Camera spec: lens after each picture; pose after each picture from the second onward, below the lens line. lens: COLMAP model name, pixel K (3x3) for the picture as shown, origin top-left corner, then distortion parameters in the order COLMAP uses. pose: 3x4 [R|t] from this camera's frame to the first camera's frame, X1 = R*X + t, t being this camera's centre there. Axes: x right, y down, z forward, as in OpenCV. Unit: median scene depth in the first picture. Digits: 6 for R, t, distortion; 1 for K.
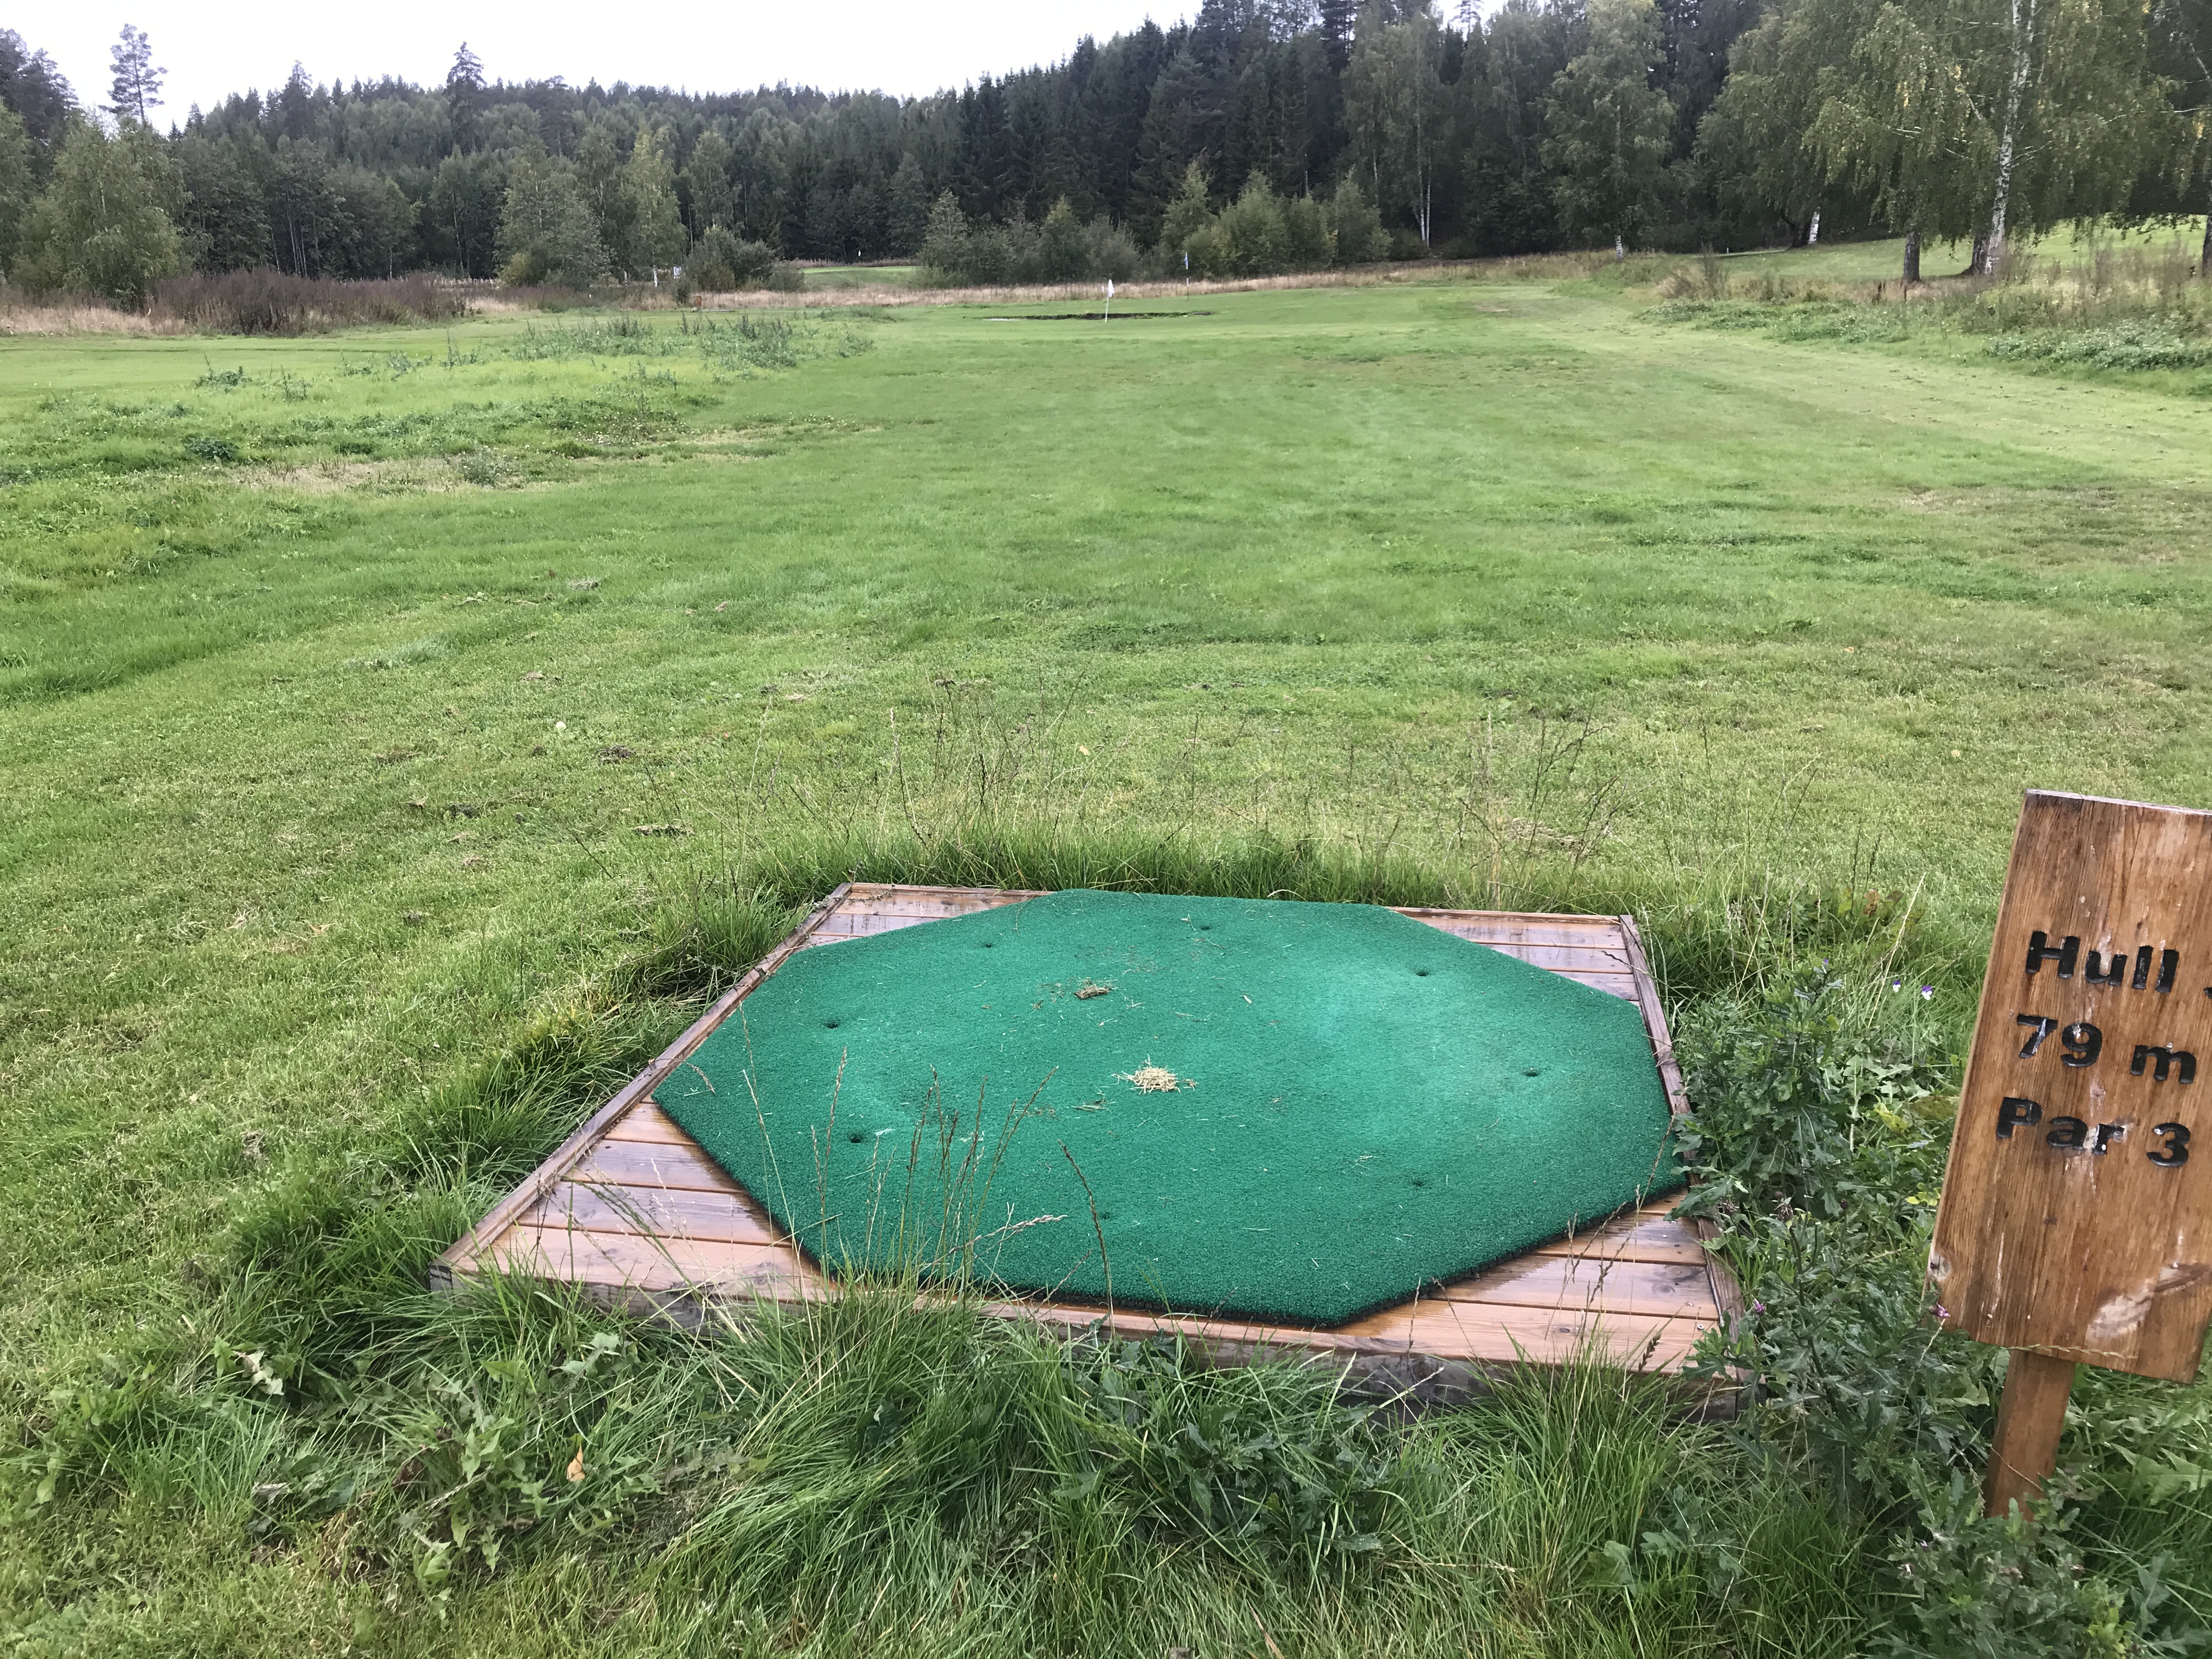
lens RADIAL K [[1774.9, 0, 1097.5], [0, 1774.9, 818.7], [0, 0, 1]] dist [0.019756, -0.008048]
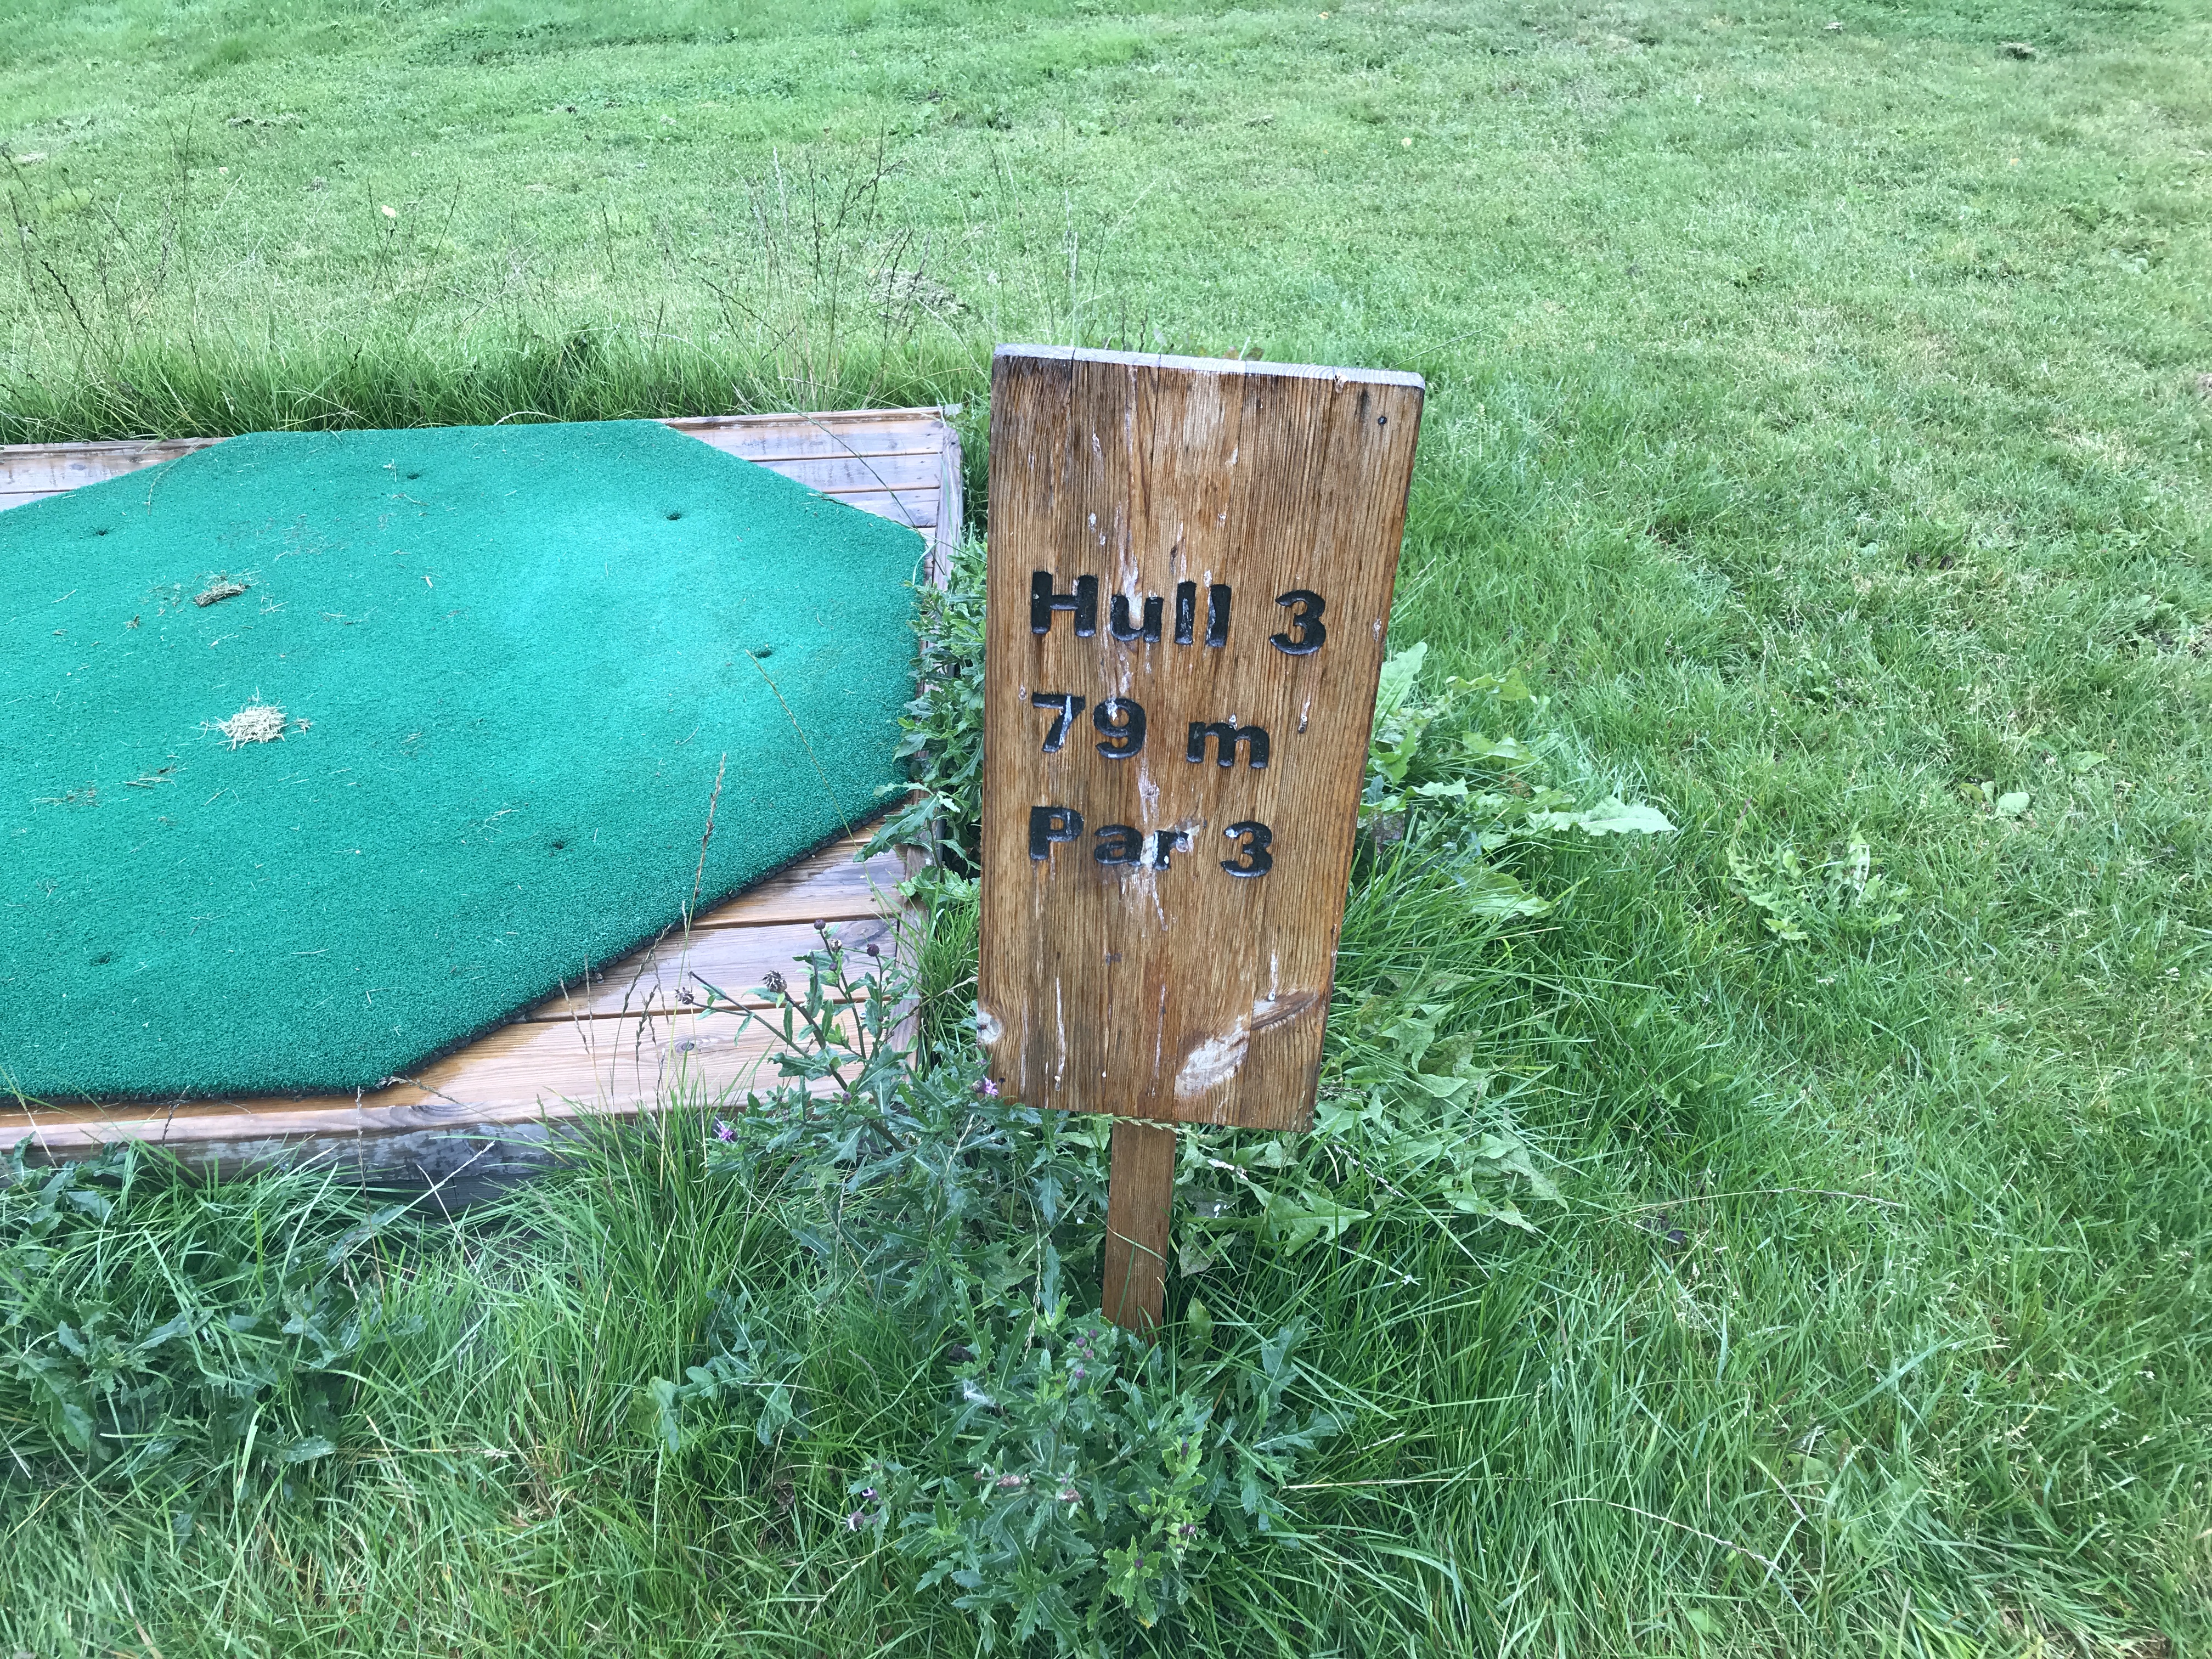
lens RADIAL K [[1774.9, 0, 1097.5], [0, 1774.9, 818.7], [0, 0, 1]] dist [0.019756, -0.008048]
pose [[0.973451, -0.139108, 0.181777, 0.313624], [0.074312, 0.943190, 0.323837, -0.044141], [-0.216498, -0.301731, 0.928486, 0.277829]]
